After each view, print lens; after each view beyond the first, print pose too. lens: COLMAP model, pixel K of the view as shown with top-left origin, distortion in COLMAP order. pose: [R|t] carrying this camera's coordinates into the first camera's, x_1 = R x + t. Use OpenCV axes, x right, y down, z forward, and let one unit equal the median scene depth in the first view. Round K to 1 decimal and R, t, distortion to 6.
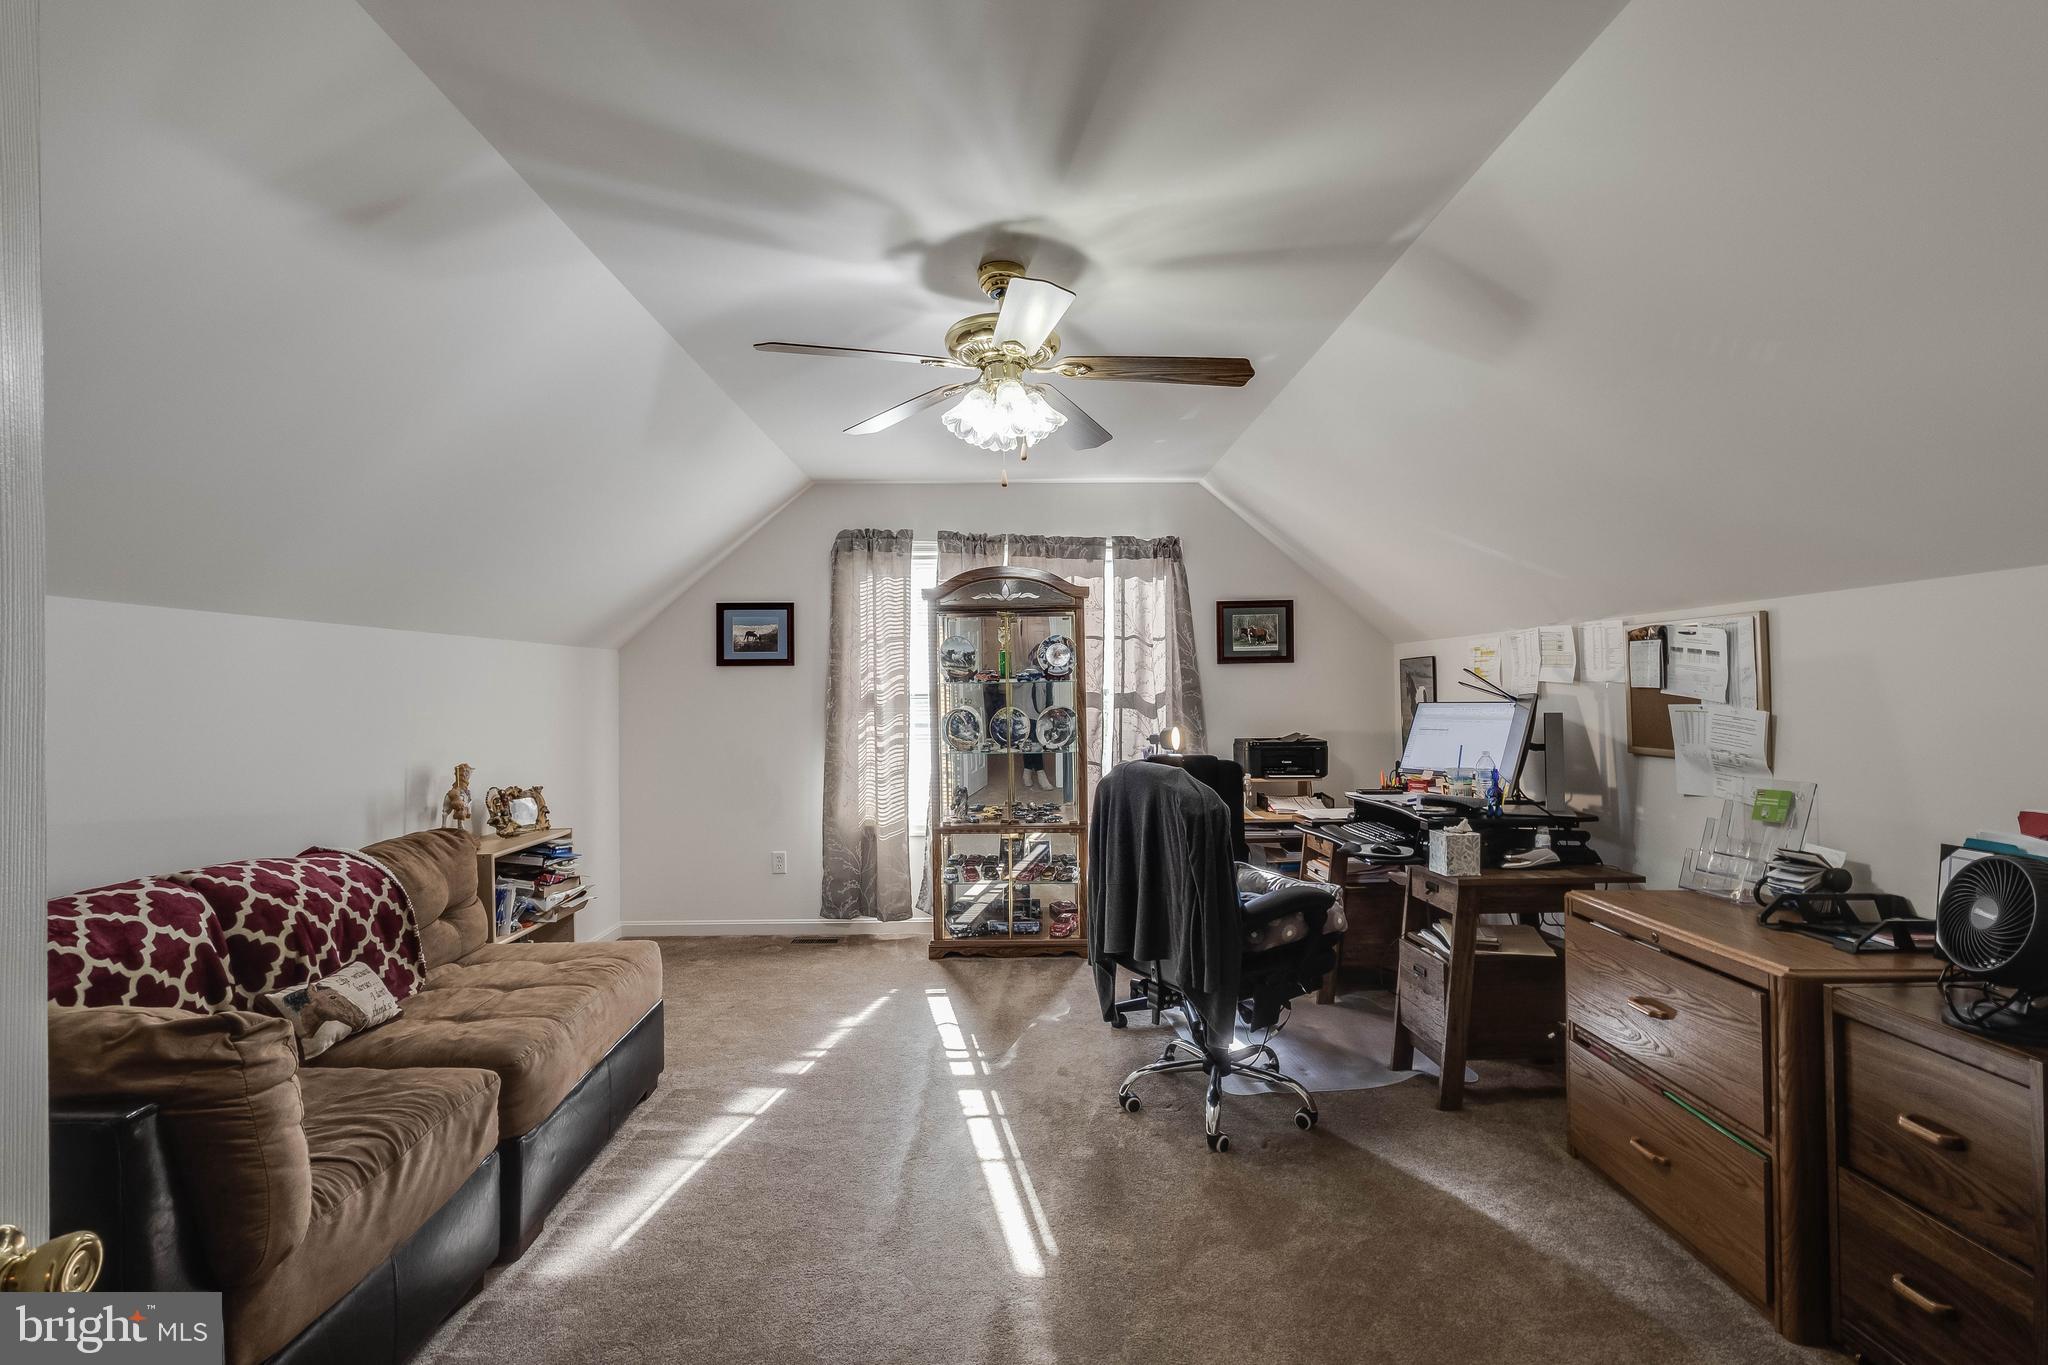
lens RADIAL K [[950.7, 0, 1024.3], [0, 950.7, 686.9], [0, 0, 1]] dist [-0.000235, -0.000050]
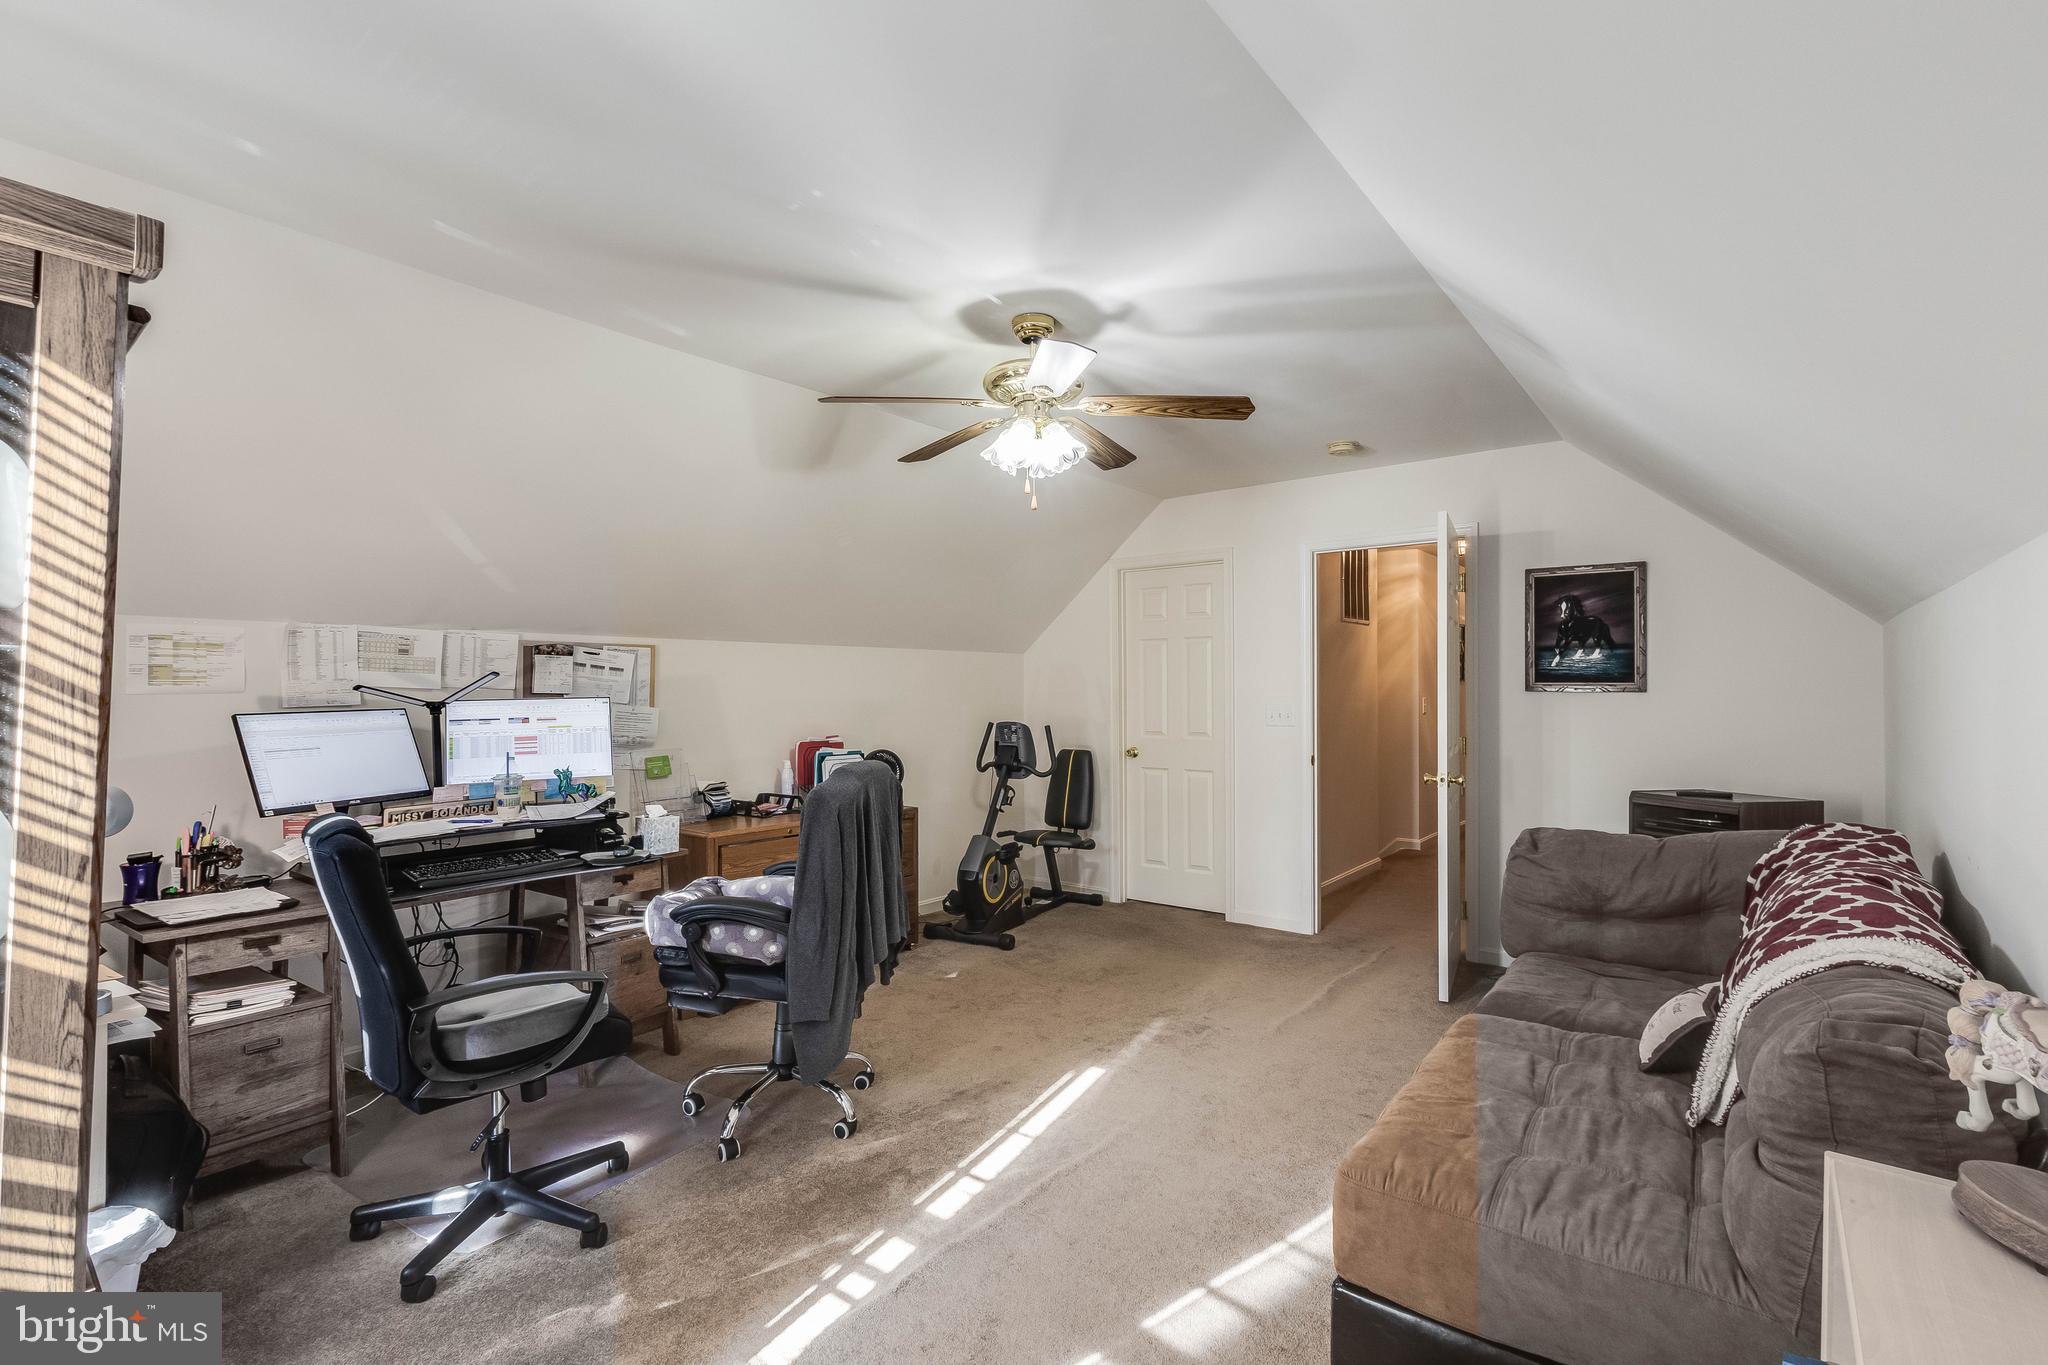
lens RADIAL K [[950.7, 0, 1022.0], [0, 950.7, 690.6], [0, 0, 1]] dist [-0.000235, -0.000050]
pose [[-0.778225, 0.016985, 0.627756, -0.682744], [0.011558, 0.999852, -0.012725, 0.022867], [-0.627880, -0.002648, -0.778306, 1.786975]]
